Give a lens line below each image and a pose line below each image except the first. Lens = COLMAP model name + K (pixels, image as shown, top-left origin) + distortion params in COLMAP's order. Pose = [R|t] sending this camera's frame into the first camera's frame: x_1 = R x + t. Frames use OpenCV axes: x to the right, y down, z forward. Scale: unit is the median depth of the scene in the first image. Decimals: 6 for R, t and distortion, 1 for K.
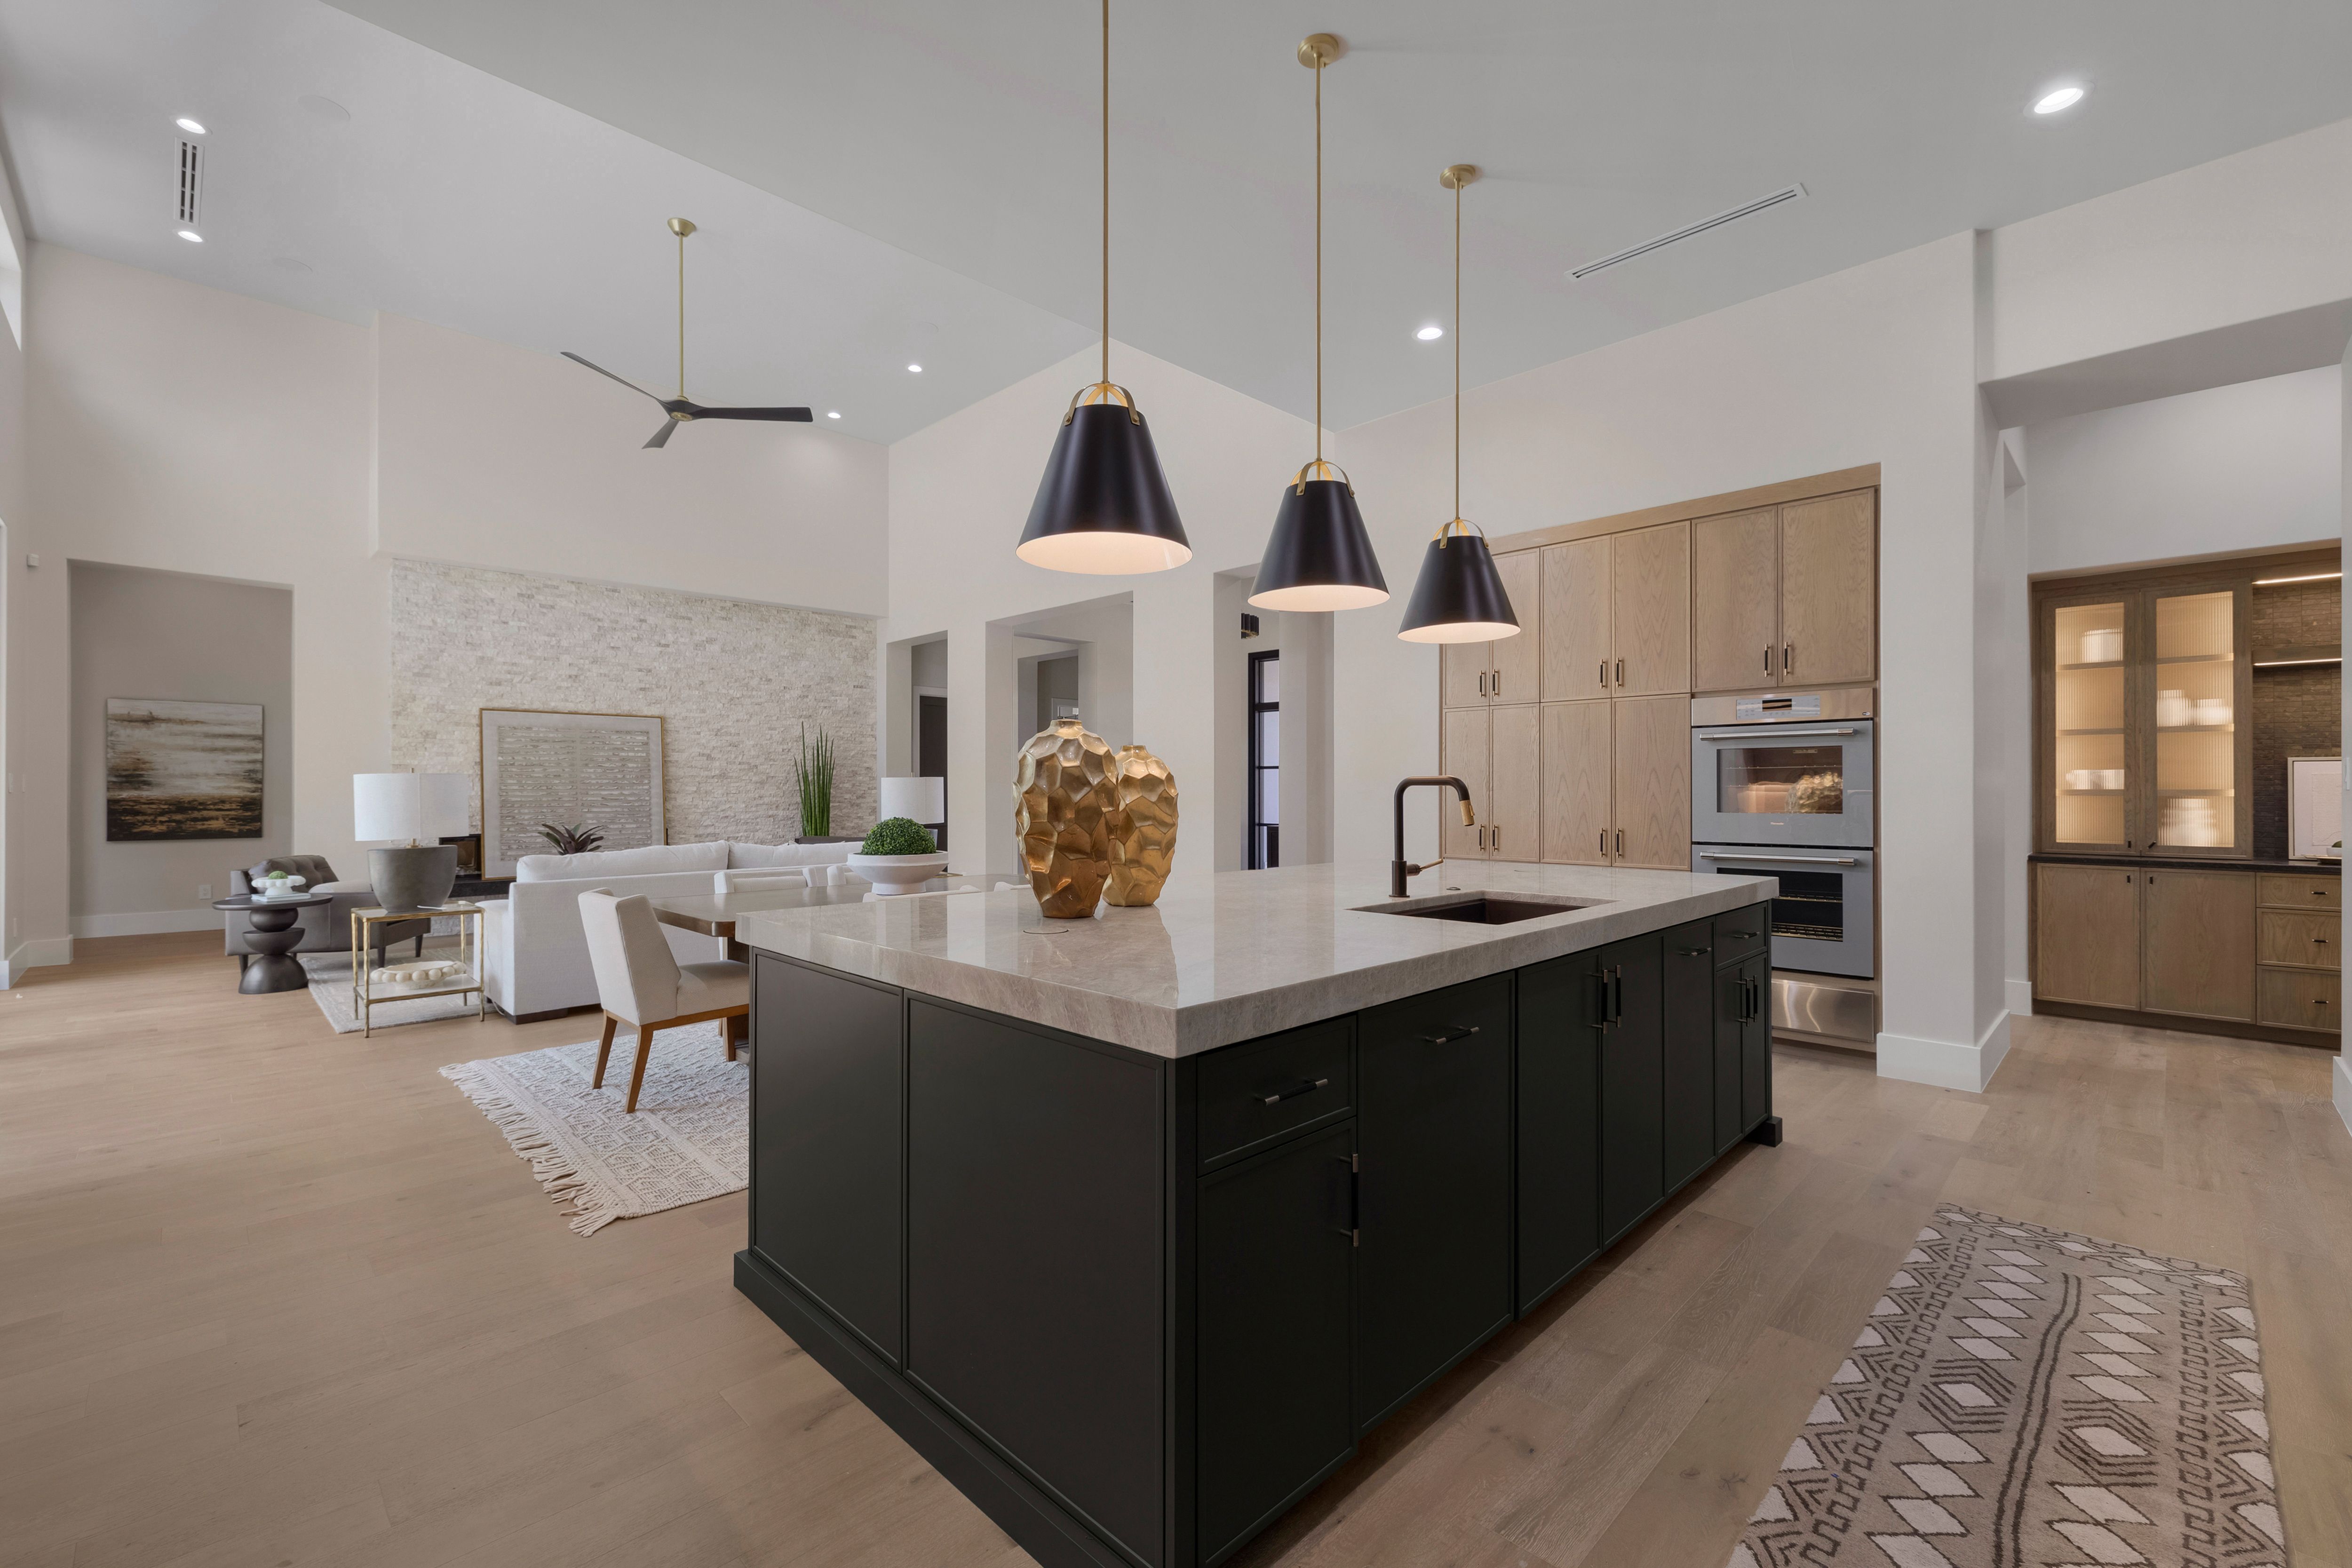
lens RADIAL K [[993.3, 0, 1164.5], [0, 993.3, 785.0], [0, 0, 1]] dist [-0.000826, 0.000979]
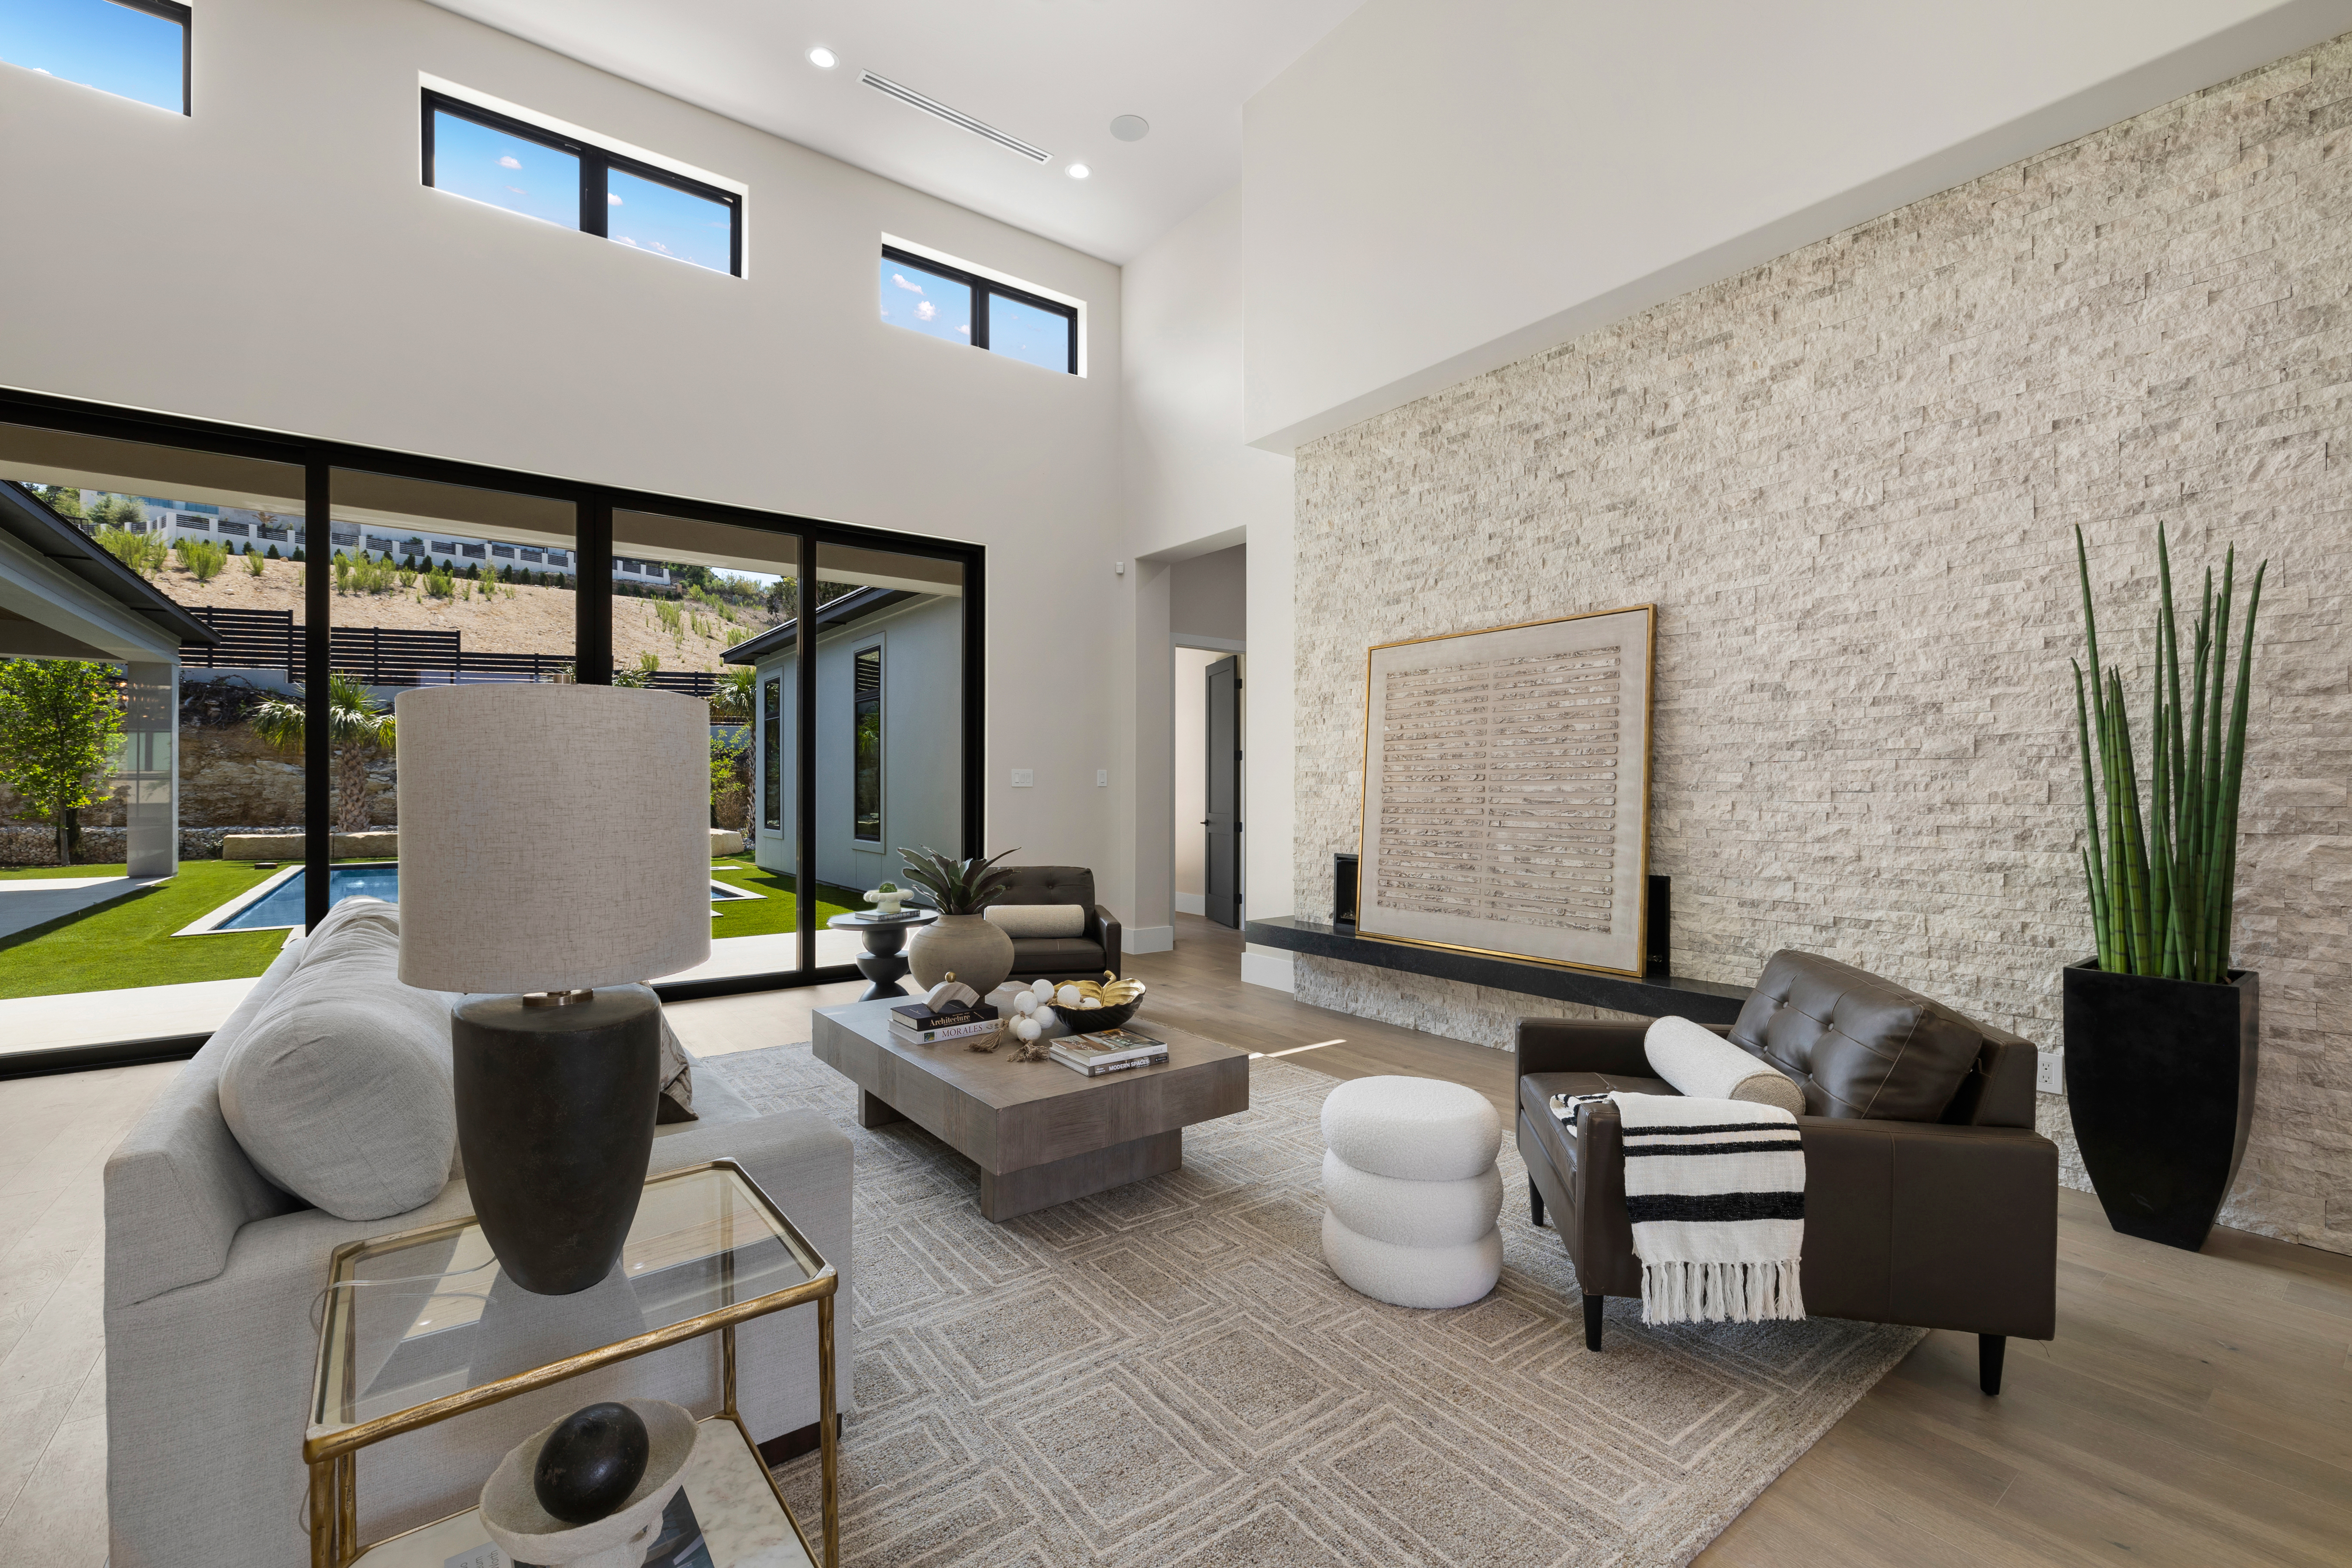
lens RADIAL K [[993.3, 0, 1160.1], [0, 993.3, 787.1], [0, 0, 1]] dist [-0.000826, 0.000979]
pose [[-0.139581, 0.000527, -0.990211, -0.075778], [0.005408, 0.999985, -0.000230, 0.006797], [0.990196, -0.005387, -0.139582, 0.964756]]
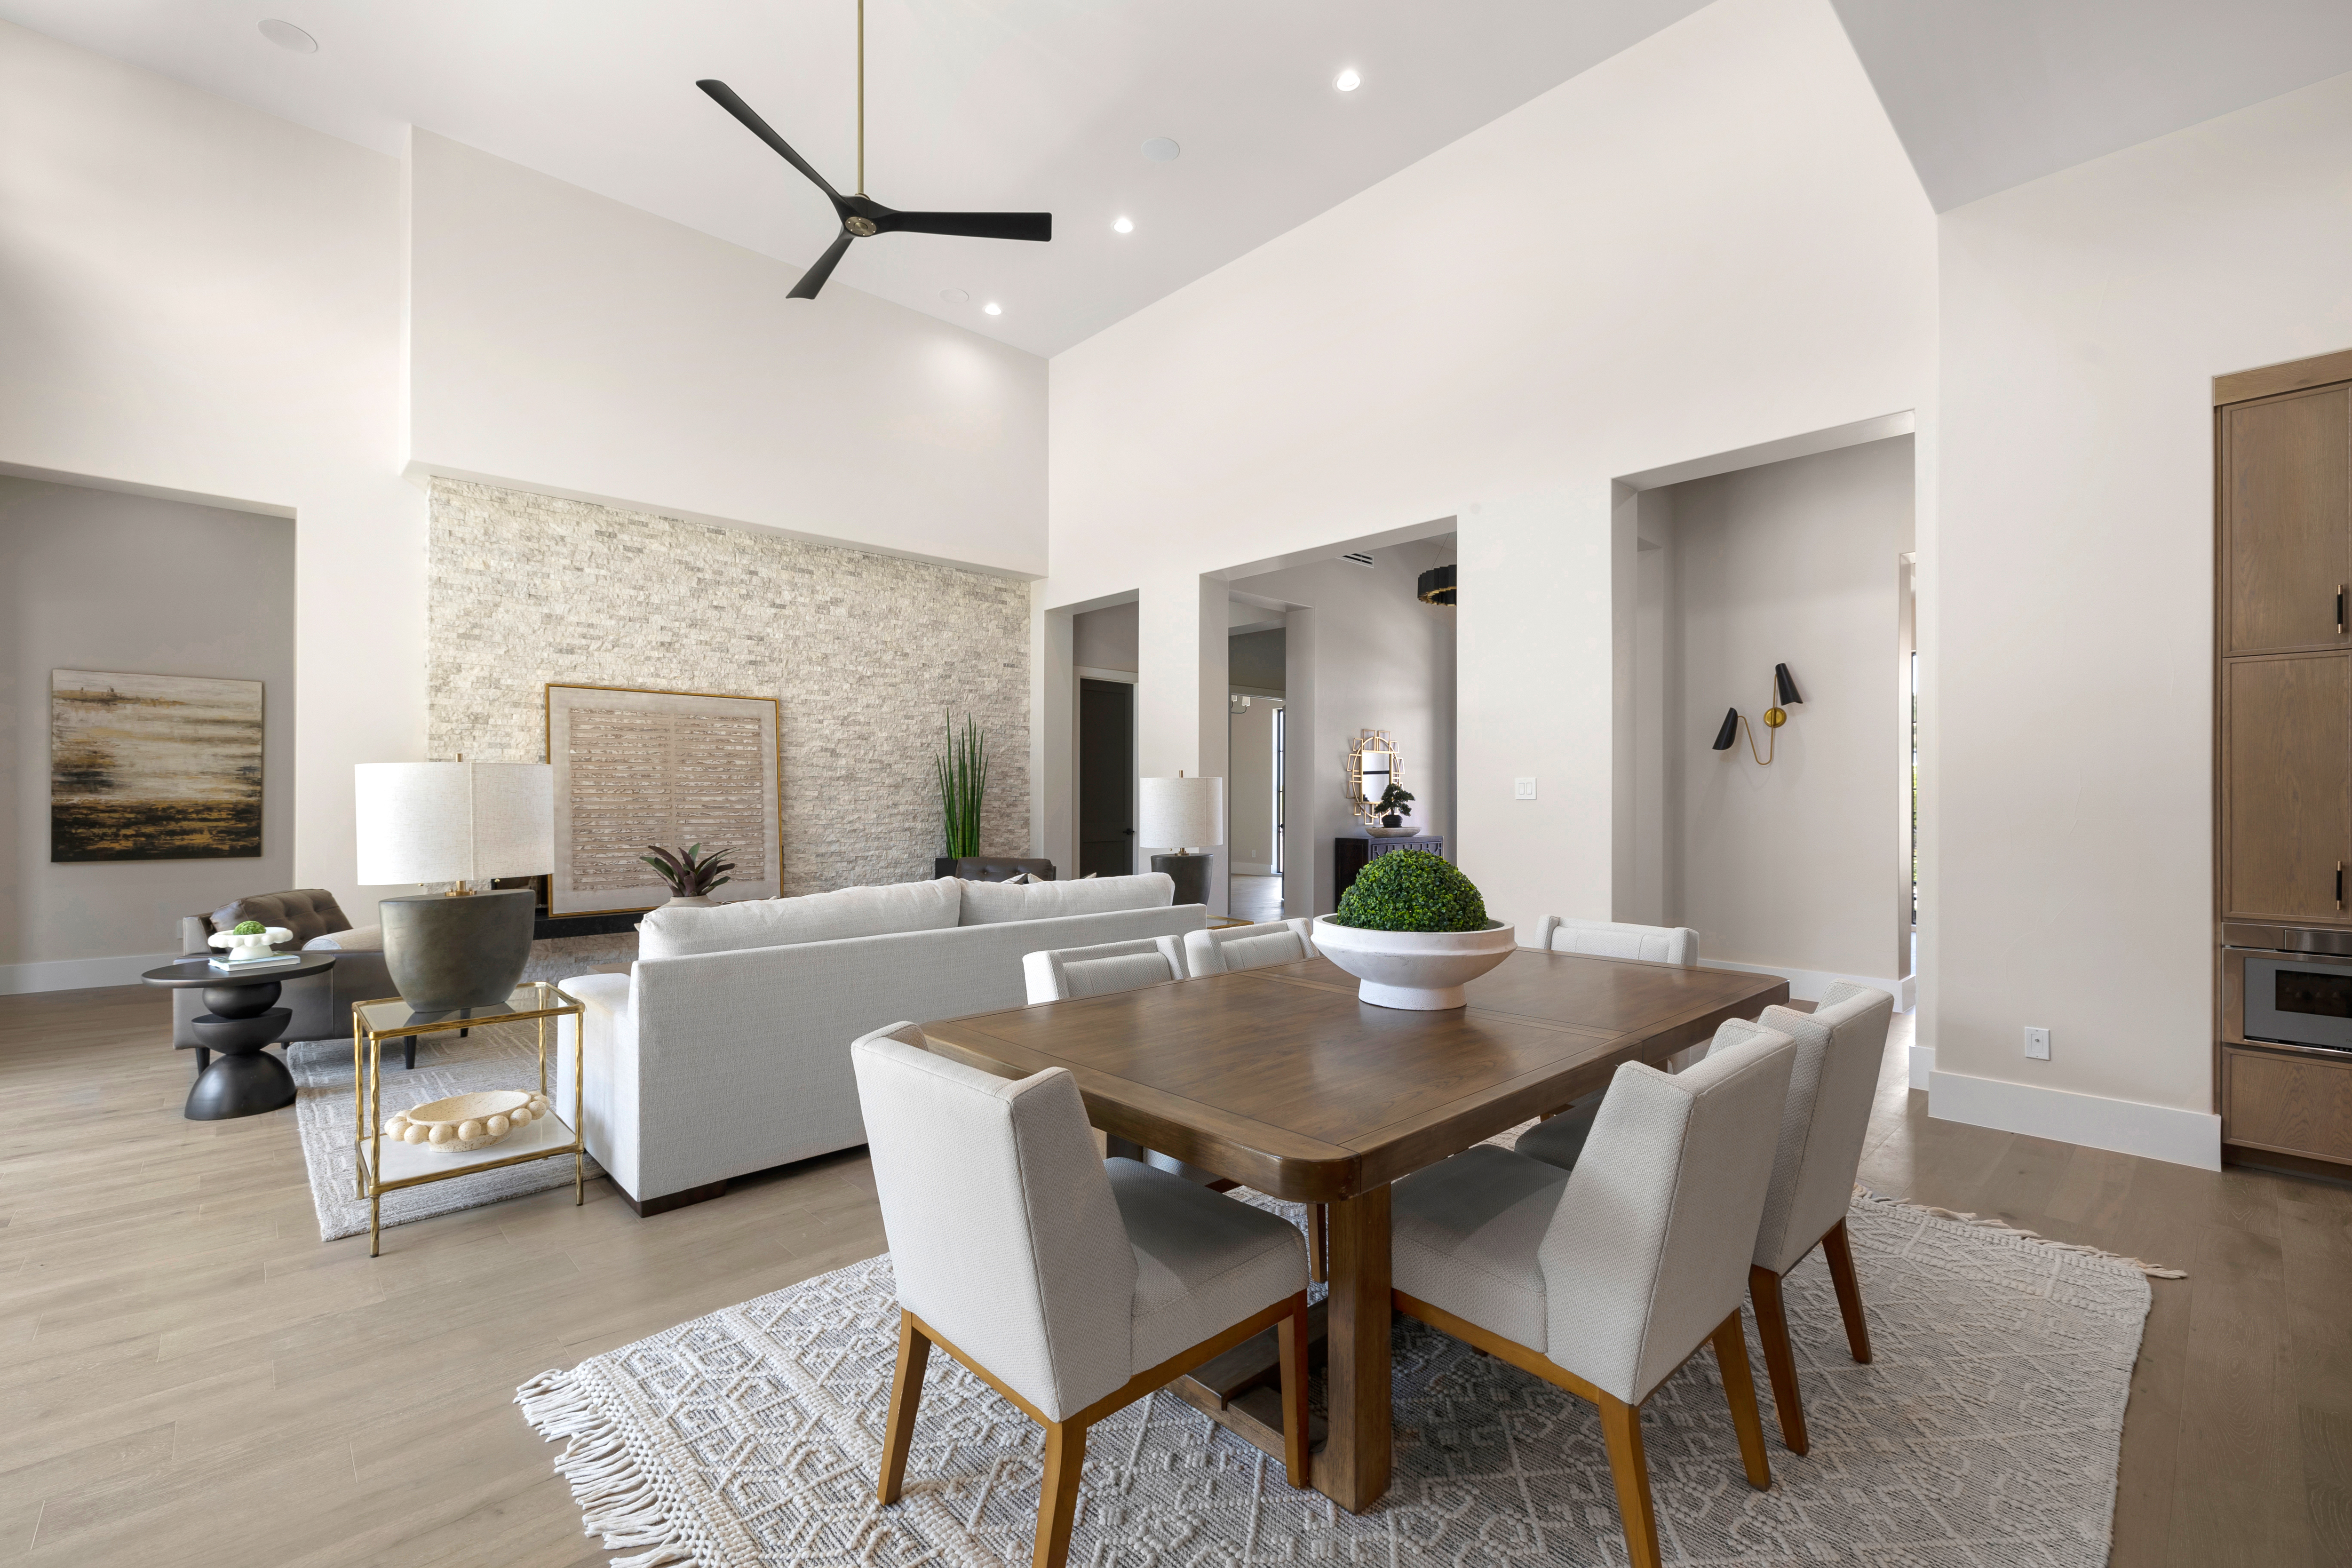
lens RADIAL K [[993.3, 0, 1167.3], [0, 993.3, 793.9], [0, 0, 1]] dist [-0.000826, 0.000979]
pose [[0.999673, 0.002915, -0.025390, -0.210358], [-0.002870, 0.999994, 0.001825, 0.001914], [0.025395, -0.001751, 0.999676, 0.275615]]
